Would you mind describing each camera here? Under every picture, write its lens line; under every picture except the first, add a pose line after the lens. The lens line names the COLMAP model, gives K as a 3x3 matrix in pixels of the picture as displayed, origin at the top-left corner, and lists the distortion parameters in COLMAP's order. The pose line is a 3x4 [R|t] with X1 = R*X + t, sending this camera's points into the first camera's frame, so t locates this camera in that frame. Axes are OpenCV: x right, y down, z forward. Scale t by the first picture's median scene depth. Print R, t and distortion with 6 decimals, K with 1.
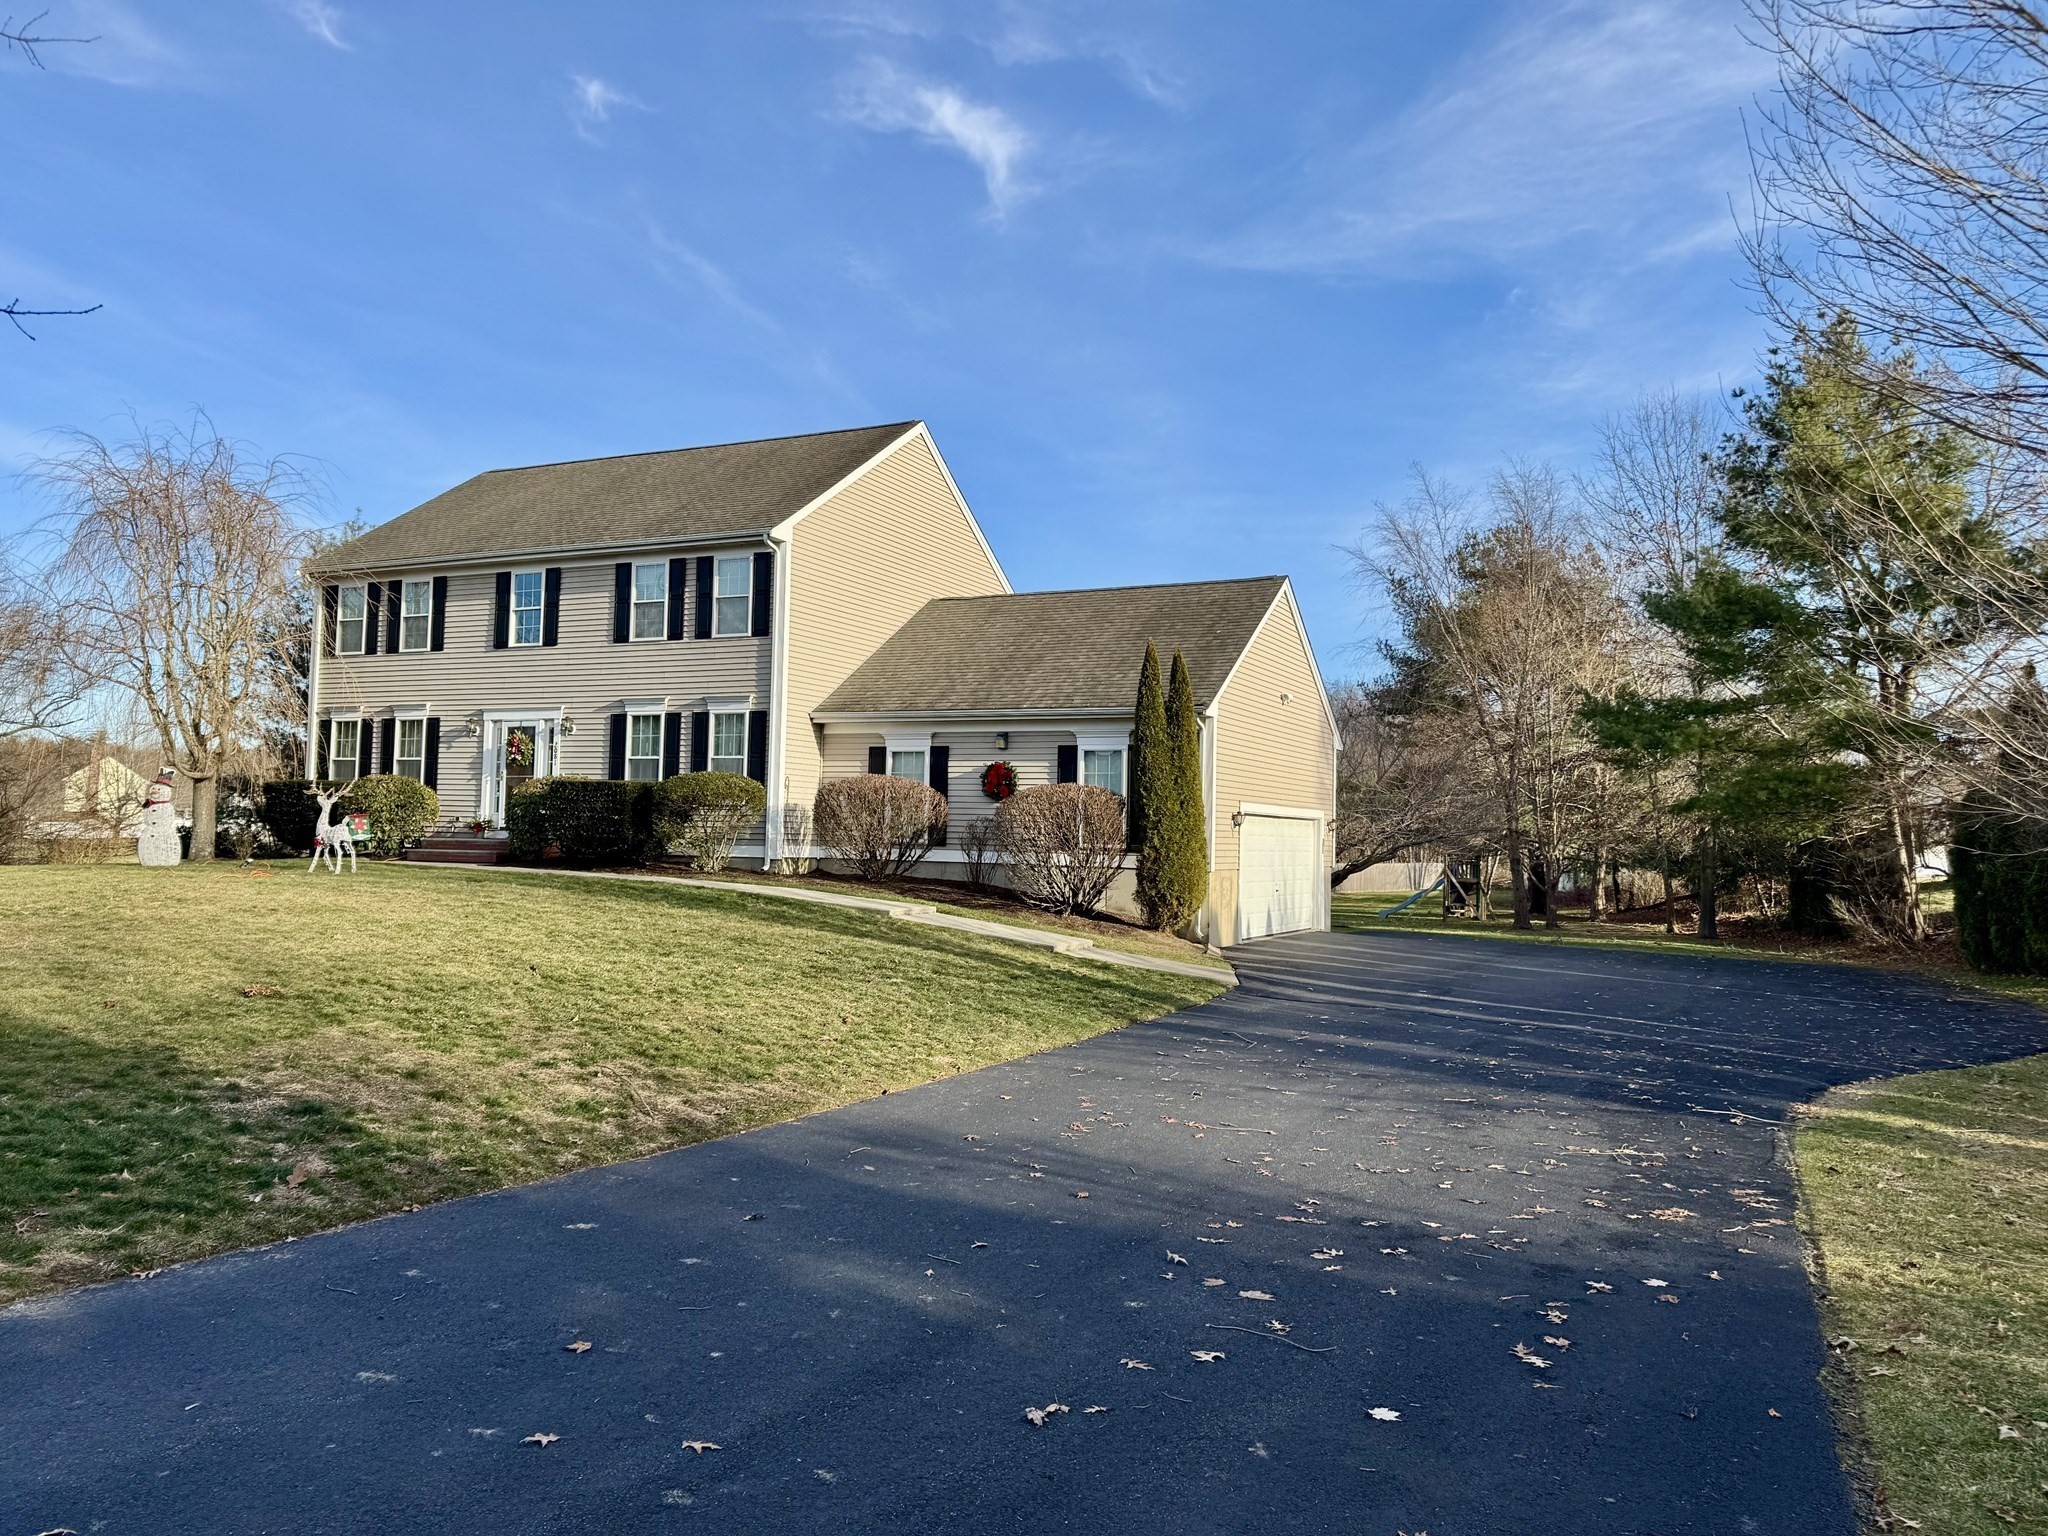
lens RADIAL K [[1529.3, 0, 1029.1], [0, 1529.3, 754.7], [0, 0, 1]] dist [0.055500, -0.009842]
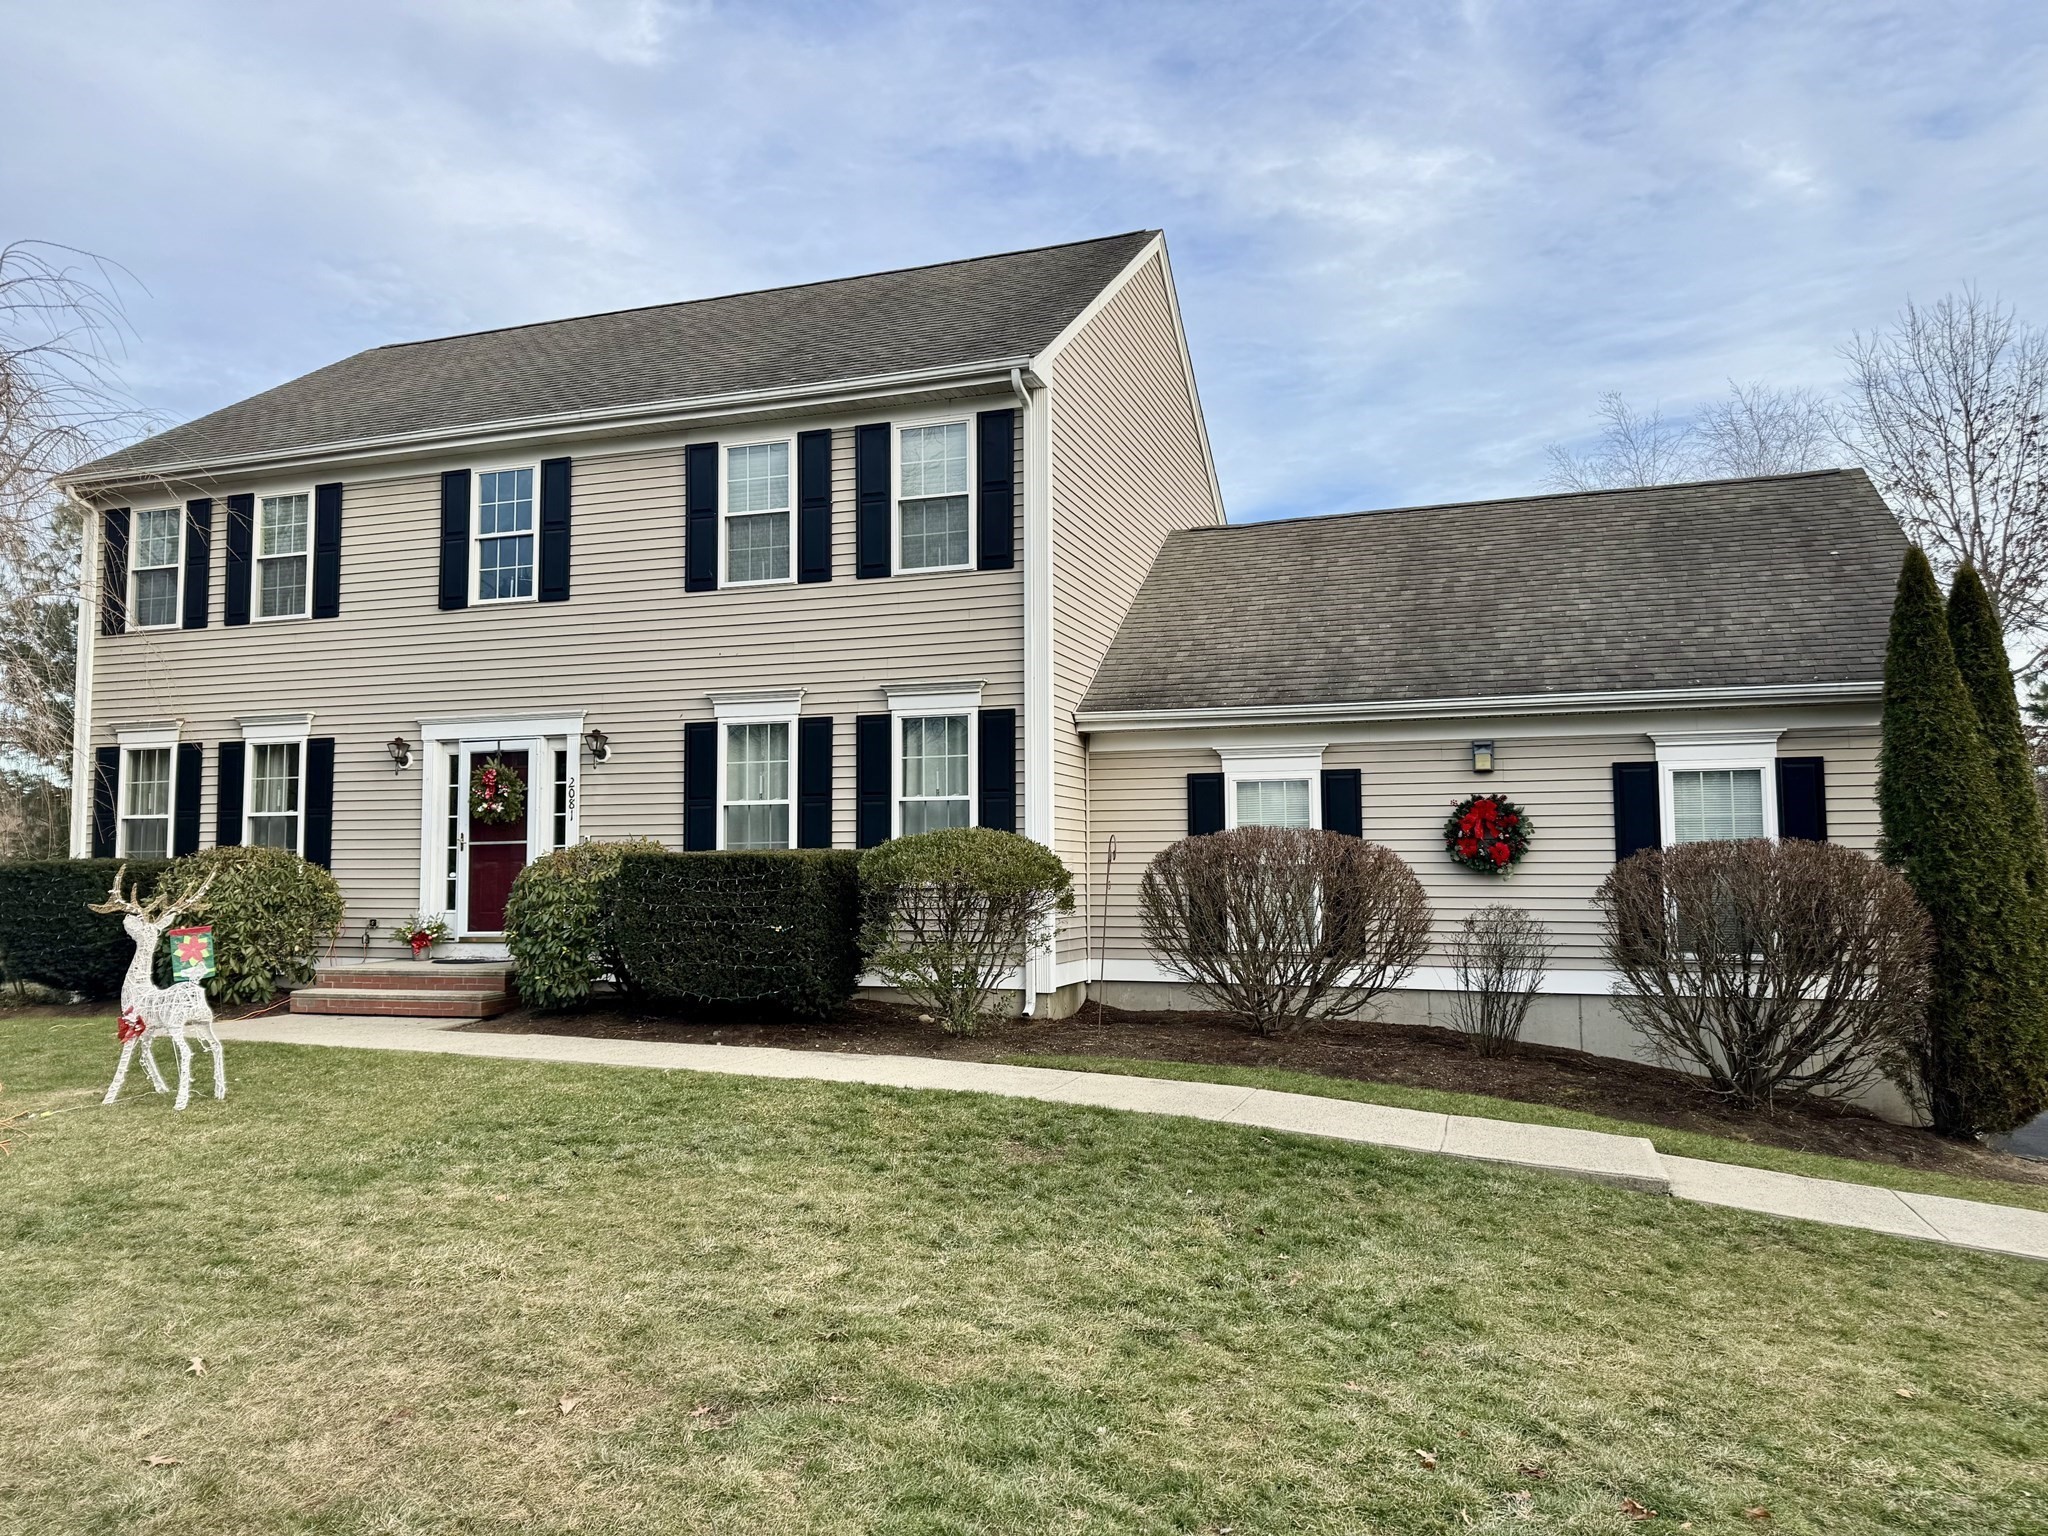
lens RADIAL K [[1529.3, 0, 1028.6], [0, 1529.3, 770.1], [0, 0, 1]] dist [0.055500, -0.009842]
pose [[0.992049, -0.018299, 0.124516, -0.214163], [0.020042, 0.999718, -0.012759, -0.000706], [-0.124248, 0.015153, 0.992136, 0.440982]]
